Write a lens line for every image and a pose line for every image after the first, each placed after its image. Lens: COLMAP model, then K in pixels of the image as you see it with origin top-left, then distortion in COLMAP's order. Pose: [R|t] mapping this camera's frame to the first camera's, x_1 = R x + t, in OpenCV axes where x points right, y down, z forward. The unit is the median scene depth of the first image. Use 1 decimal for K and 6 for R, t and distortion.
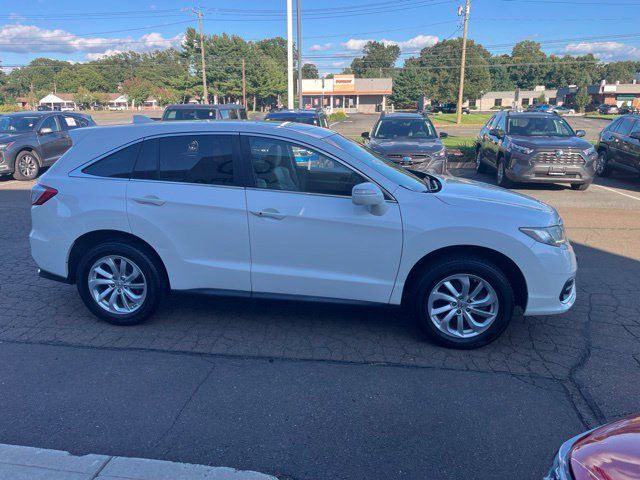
lens RADIAL K [[483.8, 0, 319.1], [0, 483.8, 234.0], [0, 0, 1]] dist [0.077919, -0.101435]
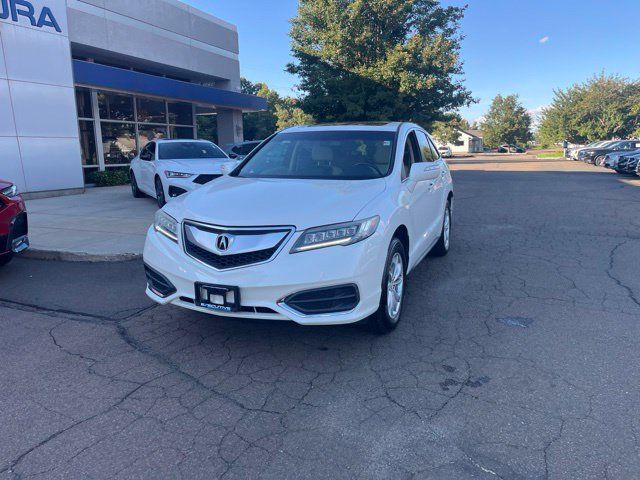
lens RADIAL K [[483.8, 0, 318.4], [0, 483.8, 237.8], [0, 0, 1]] dist [0.077919, -0.101435]
pose [[-0.249460, 0.183223, -0.950894, 1.193505], [-0.227347, 0.943413, 0.241424, -0.248270], [0.941320, 0.276409, -0.193689, 1.313695]]
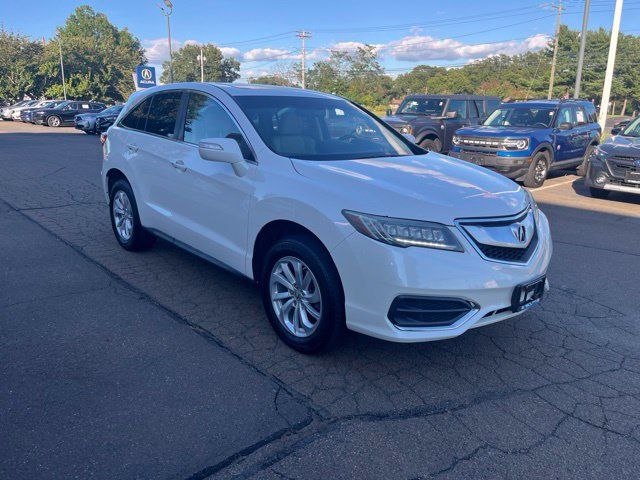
lens RADIAL K [[483.8, 0, 323.1], [0, 483.8, 234.6], [0, 0, 1]] dist [0.077919, -0.101435]
pose [[0.770525, 0.178585, -0.611881, 0.712406], [-0.182039, 0.981623, 0.057262, -0.010288], [0.610863, 0.067265, 0.788874, 0.323397]]
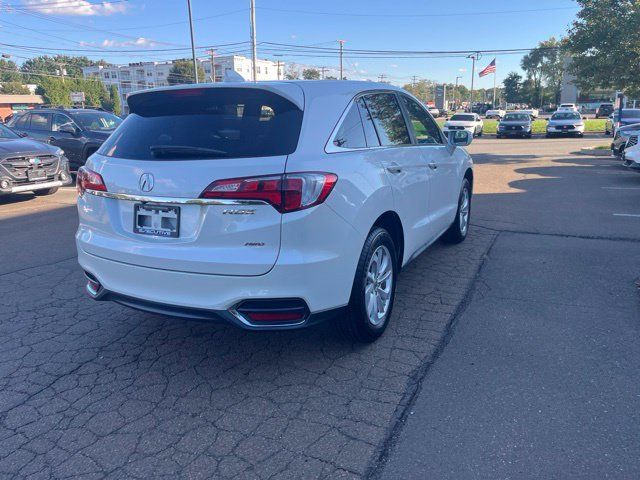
lens RADIAL K [[483.8, 0, 320.9], [0, 483.8, 235.4], [0, 0, 1]] dist [0.077919, -0.101435]
pose [[0.318948, -0.234858, 0.918212, -1.089177], [0.254604, 0.954431, 0.155684, -0.110650], [-0.912934, 0.184126, 0.364209, 0.757599]]
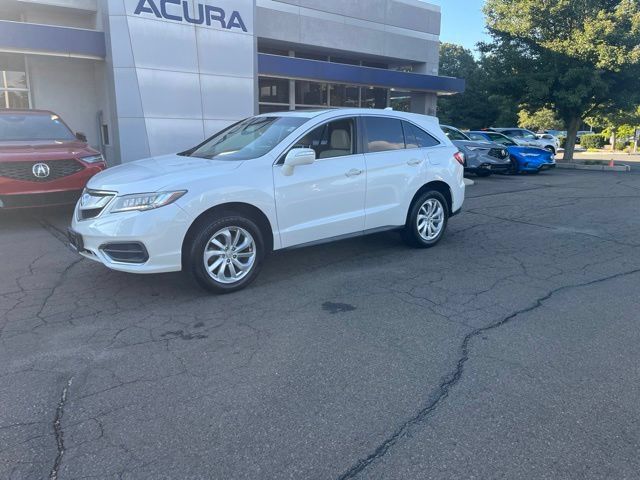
lens RADIAL K [[483.8, 0, 316.4], [0, 483.8, 236.3], [0, 0, 1]] dist [0.077919, -0.101435]
pose [[-0.686405, 0.152911, -0.710962, 0.914819], [-0.184063, 0.909280, 0.373270, -0.429404], [0.703540, 0.387076, -0.595989, 2.017648]]
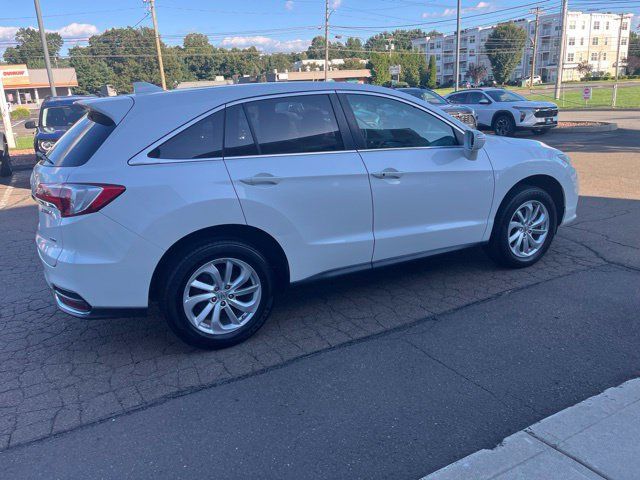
lens RADIAL K [[483.8, 0, 318.8], [0, 483.8, 235.5], [0, 0, 1]] dist [0.077919, -0.101435]
pose [[0.814555, -0.200161, 0.544459, -0.663281], [0.190317, 0.978844, 0.075126, -0.018768], [-0.547978, 0.042425, 0.835416, 0.255473]]
